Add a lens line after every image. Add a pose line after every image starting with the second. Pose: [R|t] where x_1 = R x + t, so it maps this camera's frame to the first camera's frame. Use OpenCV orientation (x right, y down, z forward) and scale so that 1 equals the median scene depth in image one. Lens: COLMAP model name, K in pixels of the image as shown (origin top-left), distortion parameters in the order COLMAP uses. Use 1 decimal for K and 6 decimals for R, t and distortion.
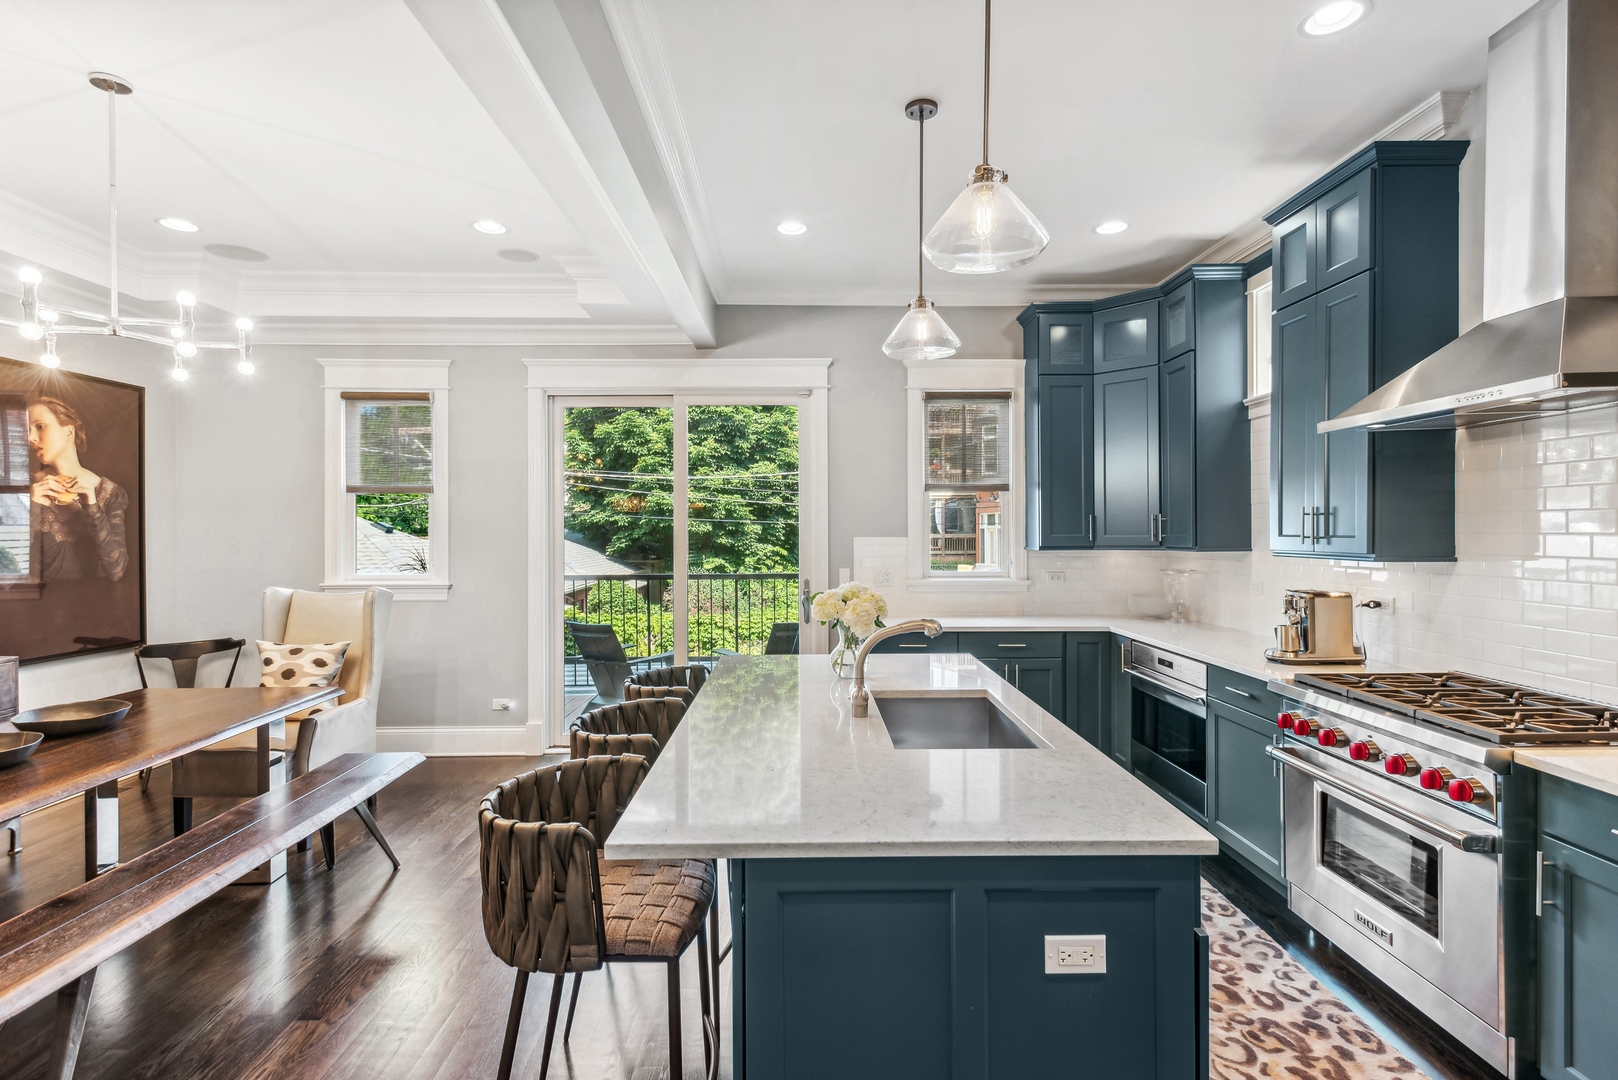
lens RADIAL K [[773.8, 0, 807.9], [0, 773.8, 539.9], [0, 0, 1]] dist [0.013213, -0.003914]
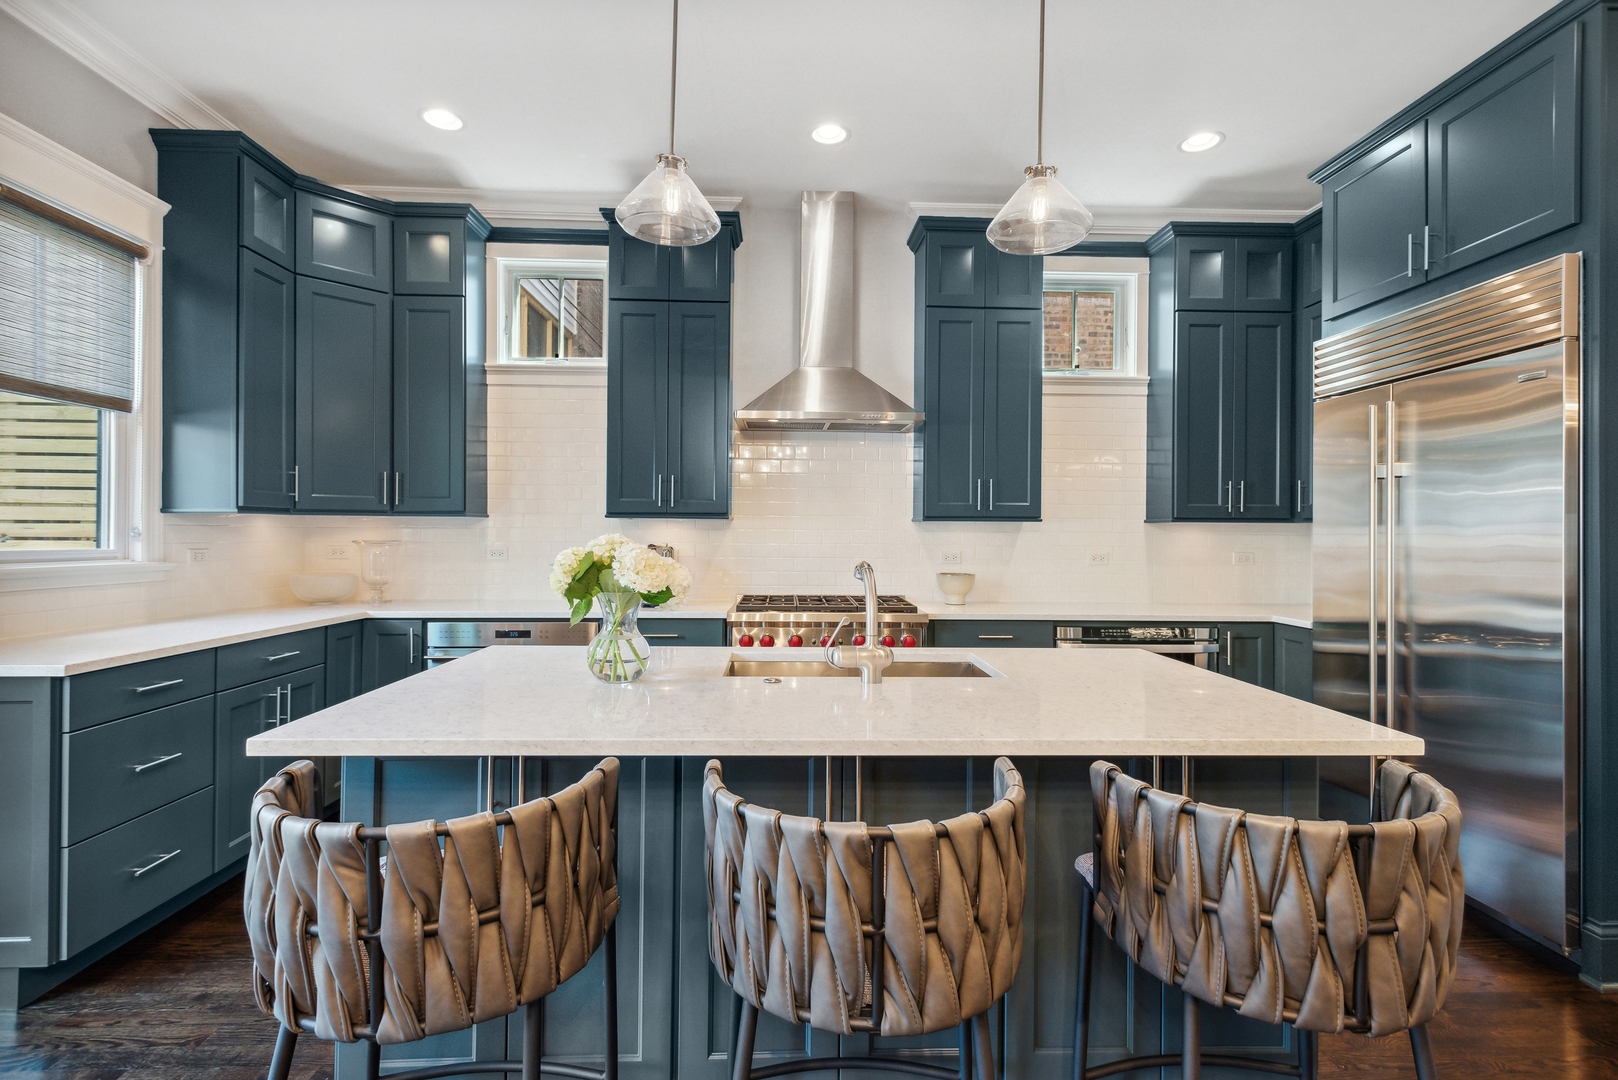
lens RADIAL K [[773.8, 0, 809.6], [0, 773.8, 535.3], [0, 0, 1]] dist [0.013213, -0.003914]
pose [[-0.018542, 0.006636, 0.999806, -0.346579], [0.004269, 0.999969, -0.006558, 0.036650], [-0.999819, 0.004146, -0.018570, 0.498051]]
